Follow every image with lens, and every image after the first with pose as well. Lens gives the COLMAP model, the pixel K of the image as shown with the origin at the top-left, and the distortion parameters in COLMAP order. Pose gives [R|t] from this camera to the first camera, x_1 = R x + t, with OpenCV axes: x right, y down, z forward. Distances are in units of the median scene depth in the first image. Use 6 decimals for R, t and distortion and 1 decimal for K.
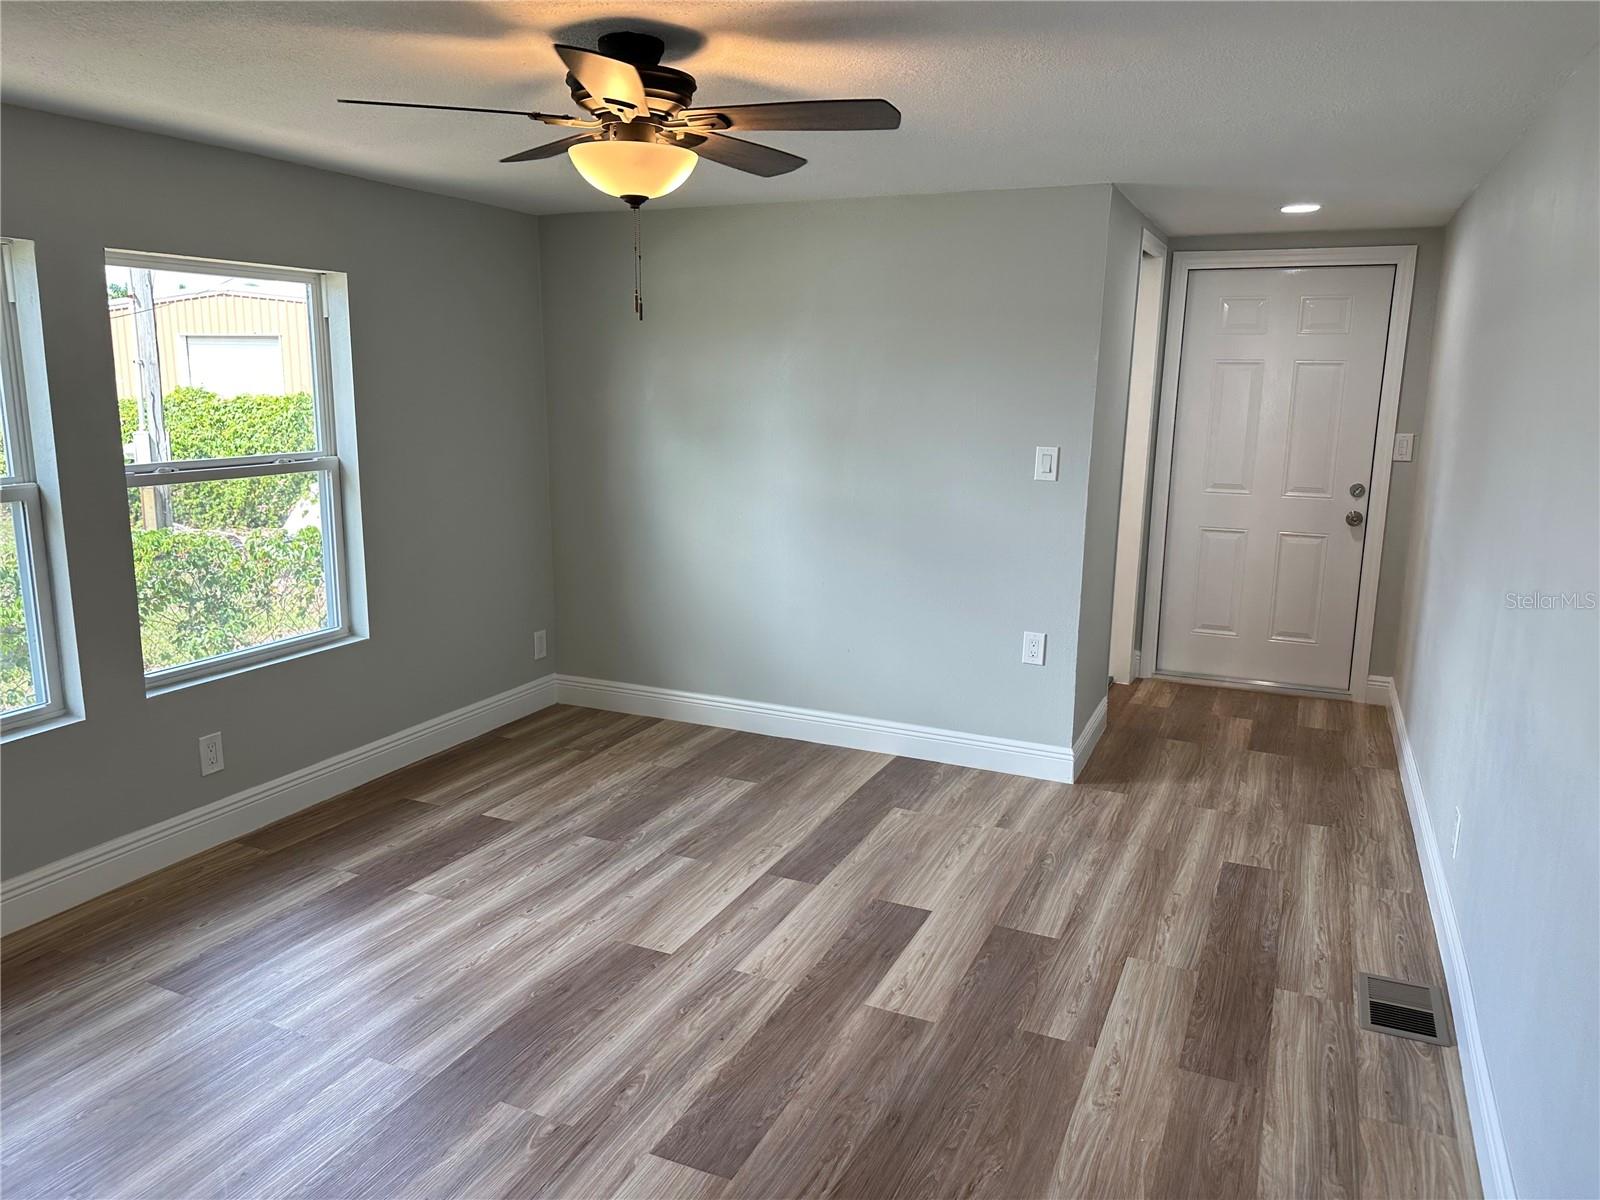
lens RADIAL K [[1152.4, 0, 790.5], [0, 1152.4, 606.7], [0, 0, 1]] dist [-0.003623, -0.008622]
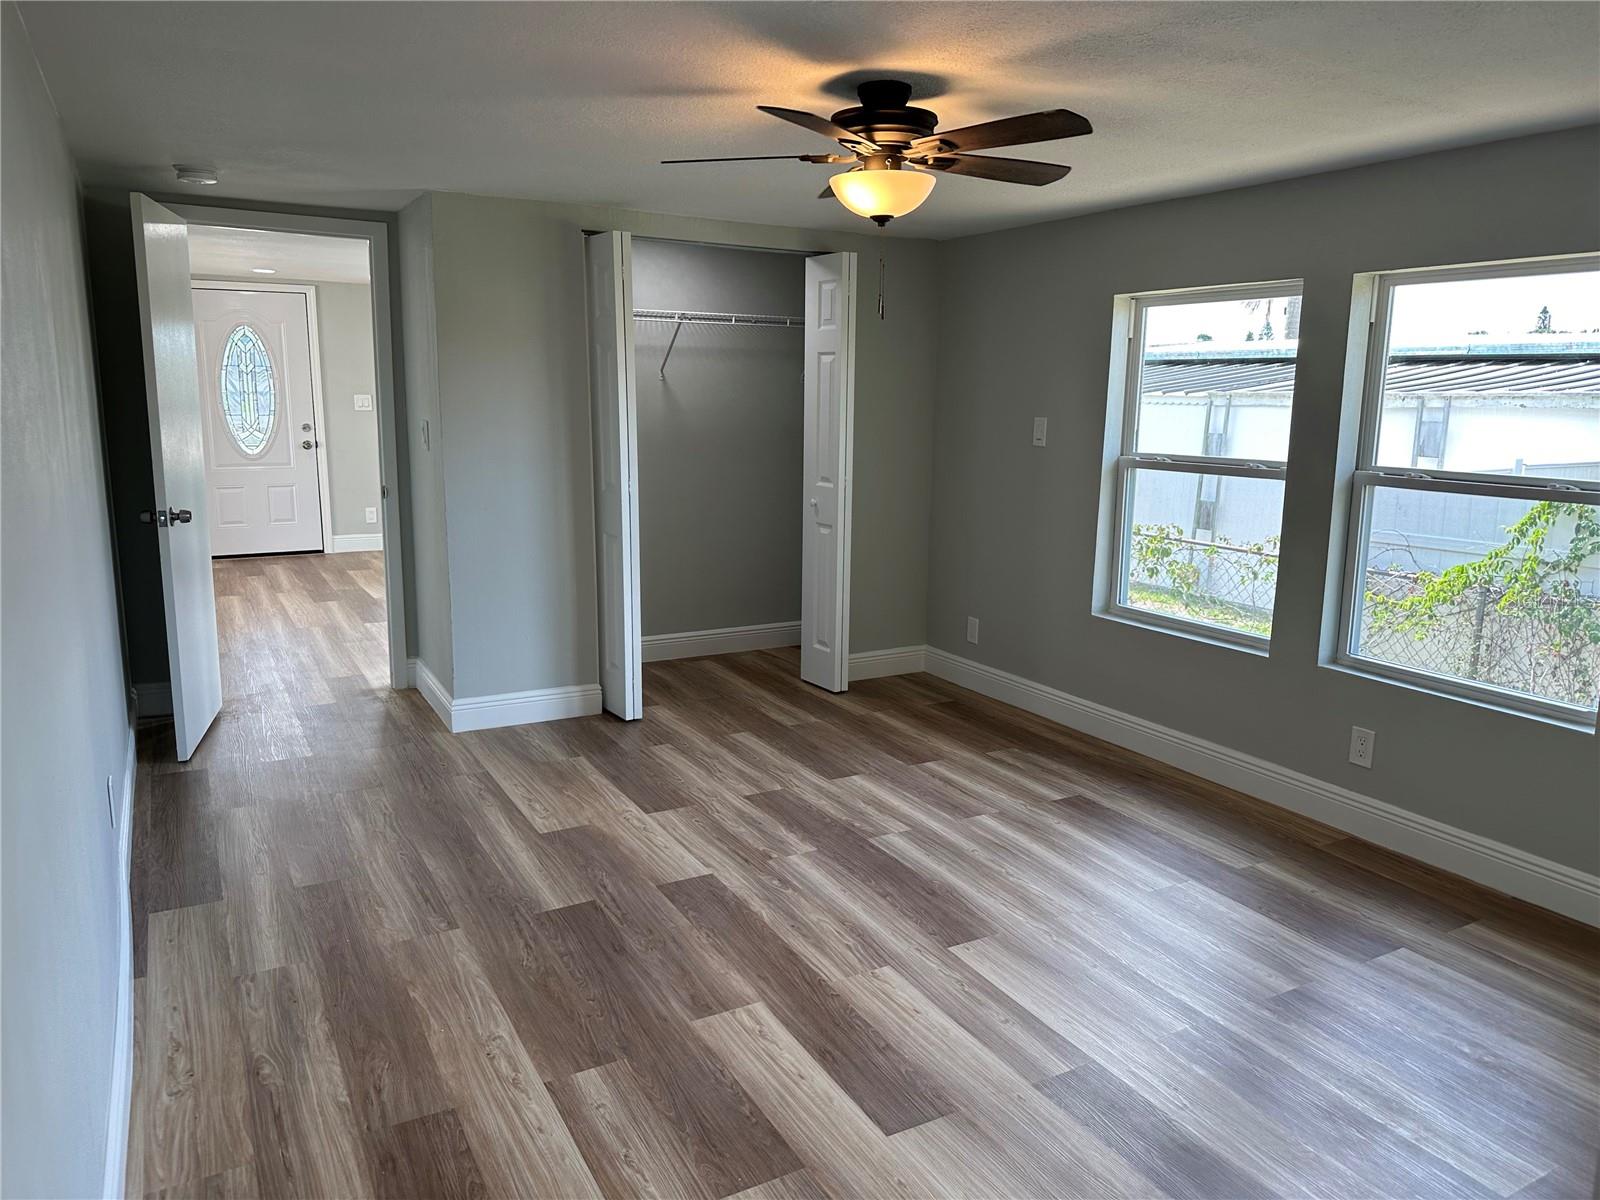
lens RADIAL K [[1107.7, 0, 805.0], [0, 1107.7, 565.7], [0, 0, 1]] dist [-0.015041, -0.003176]
pose [[-0.582257, 0.117289, -0.804500, 0.826442], [-0.194807, 0.940585, 0.278120, -0.296498], [0.789321, 0.318659, -0.524814, 1.540916]]
